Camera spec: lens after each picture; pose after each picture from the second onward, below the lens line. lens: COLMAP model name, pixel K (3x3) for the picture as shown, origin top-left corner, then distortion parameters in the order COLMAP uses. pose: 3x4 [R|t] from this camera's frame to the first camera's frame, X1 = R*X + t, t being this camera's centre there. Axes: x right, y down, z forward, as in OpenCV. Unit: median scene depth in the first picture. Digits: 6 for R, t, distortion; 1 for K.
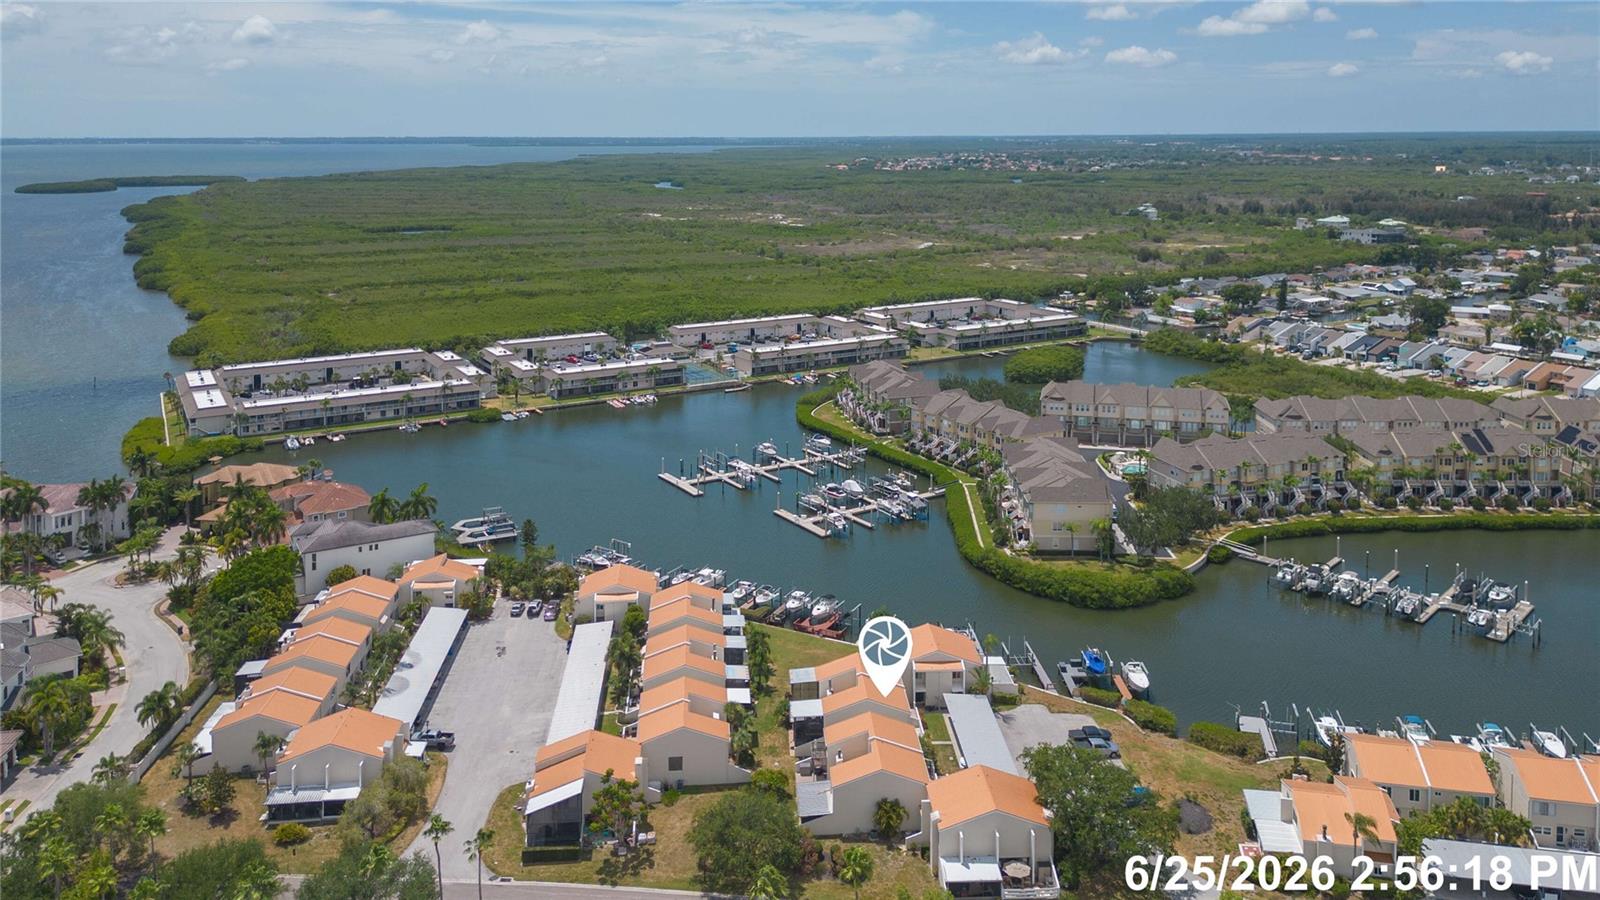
lens RADIAL K [[1173.5, 0, 775.7], [0, 1173.5, 448.4], [0, 0, 1]] dist [0.085022, -0.105101]
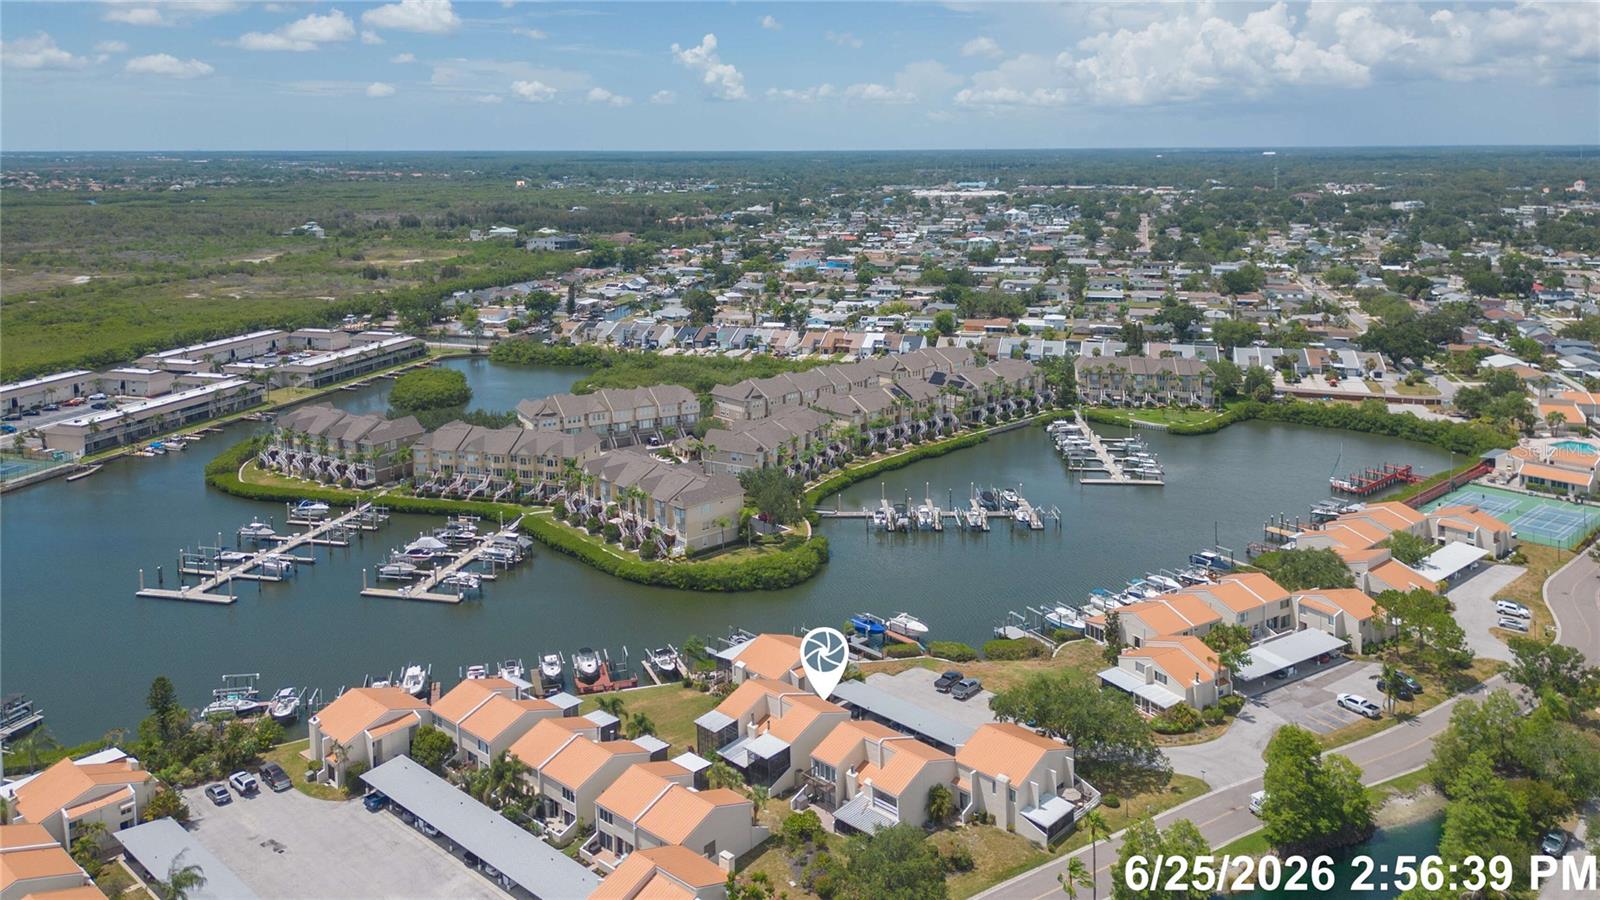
lens RADIAL K [[1173.5, 0, 775.7], [0, 1173.5, 448.4], [0, 0, 1]] dist [0.085022, -0.105101]
pose [[0.701073, -0.174287, 0.691462, -0.243202], [0.183311, 0.981133, 0.061442, -0.030663], [-0.689125, 0.083677, 0.719795, 0.116128]]
